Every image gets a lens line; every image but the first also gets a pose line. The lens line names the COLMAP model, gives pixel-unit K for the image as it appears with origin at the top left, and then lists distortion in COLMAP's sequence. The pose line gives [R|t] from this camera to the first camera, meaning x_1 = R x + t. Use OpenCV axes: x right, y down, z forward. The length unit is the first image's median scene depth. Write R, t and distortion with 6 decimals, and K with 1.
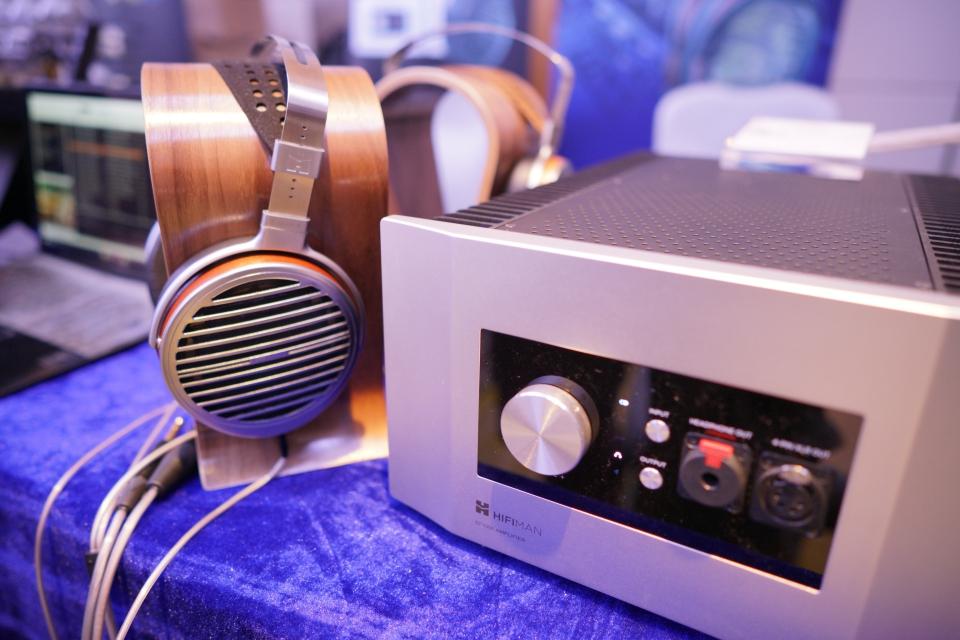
lens RADIAL K [[644.0, 0, 477.0], [0, 644.0, 320.1], [0, 0, 1]] dist [-0.005285, 0.000943]
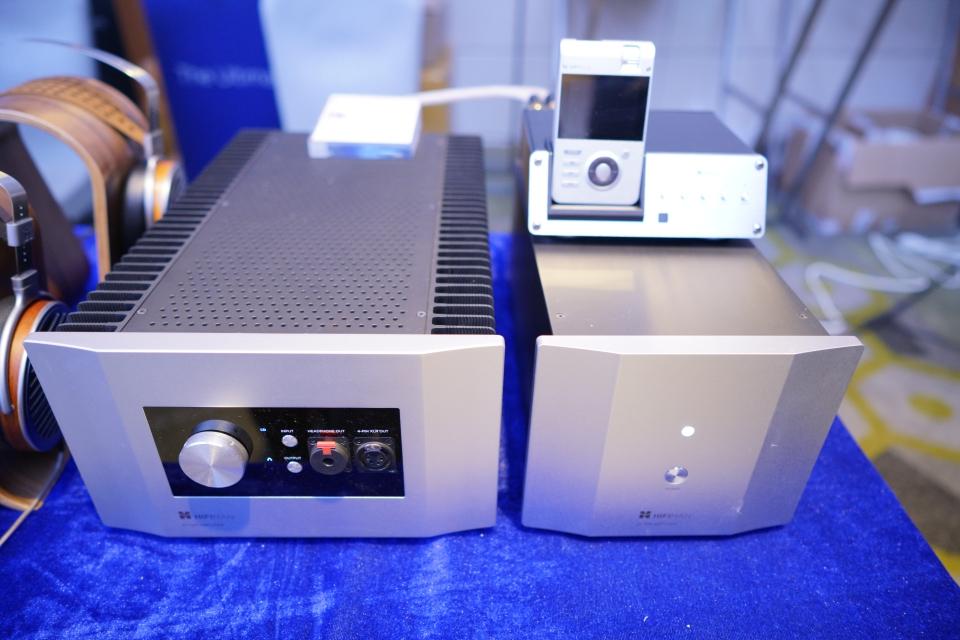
lens RADIAL K [[644.0, 0, 479.9], [0, 644.0, 317.6], [0, 0, 1]] dist [-0.005285, 0.000943]
pose [[0.864409, -0.282219, 0.416113, 0.103497], [0.173622, 0.944246, 0.279741, -0.385980], [-0.471862, -0.169564, 0.865214, -0.405350]]
